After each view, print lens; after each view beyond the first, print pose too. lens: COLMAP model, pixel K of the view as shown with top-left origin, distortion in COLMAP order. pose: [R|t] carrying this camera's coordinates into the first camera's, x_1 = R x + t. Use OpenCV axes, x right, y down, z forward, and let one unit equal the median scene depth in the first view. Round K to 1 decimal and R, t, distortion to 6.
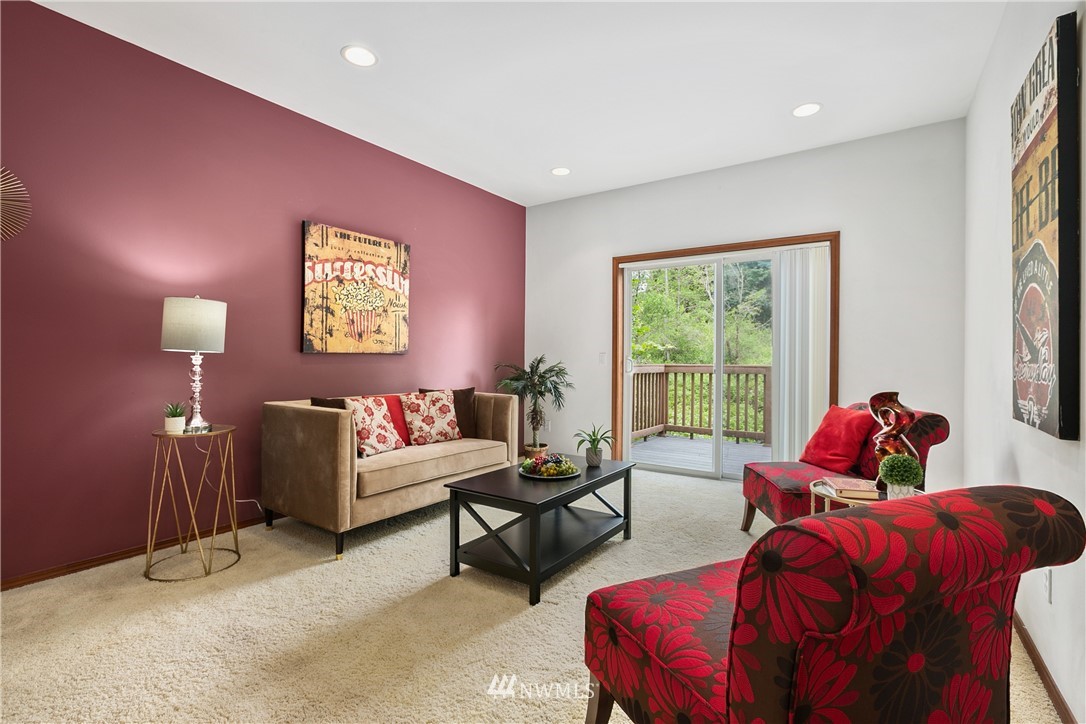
lens RADIAL K [[499.7, 0, 540.7], [0, 499.7, 357.0], [0, 0, 1]] dist [-0.015634, 0.004156]
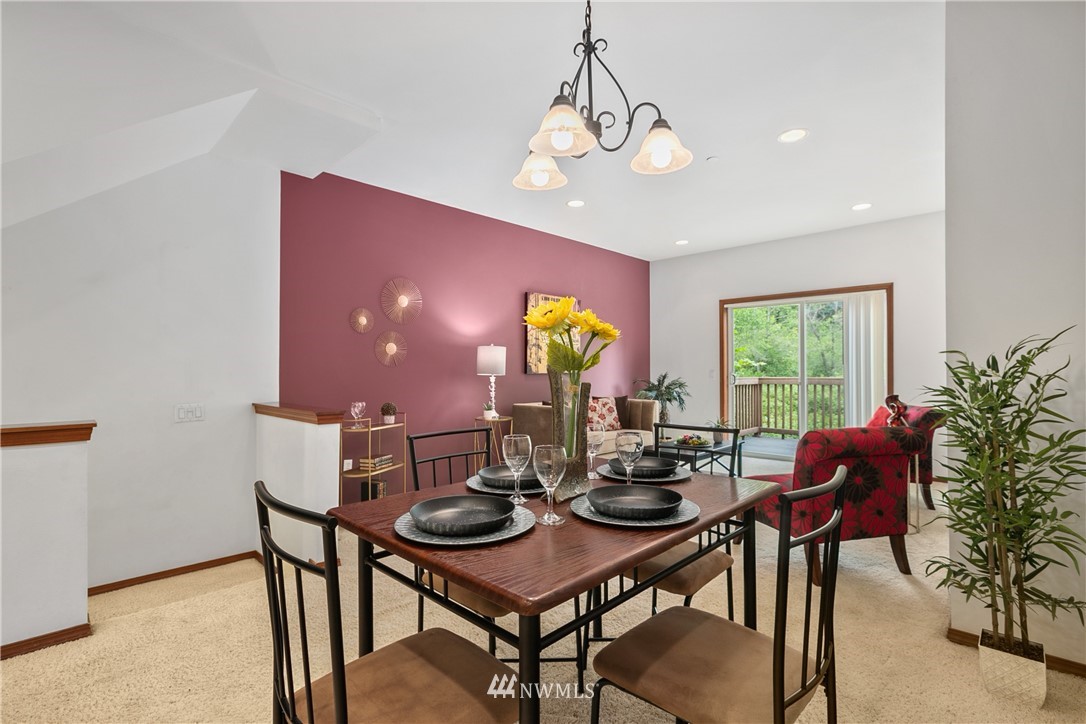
lens RADIAL K [[499.7, 0, 548.5], [0, 499.7, 366.5], [0, 0, 1]] dist [-0.015634, 0.004156]
pose [[0.989048, -0.014025, -0.146924, -0.041932], [0.012832, 0.999877, -0.009065, -0.004438], [0.147033, 0.007080, 0.989106, -0.145384]]
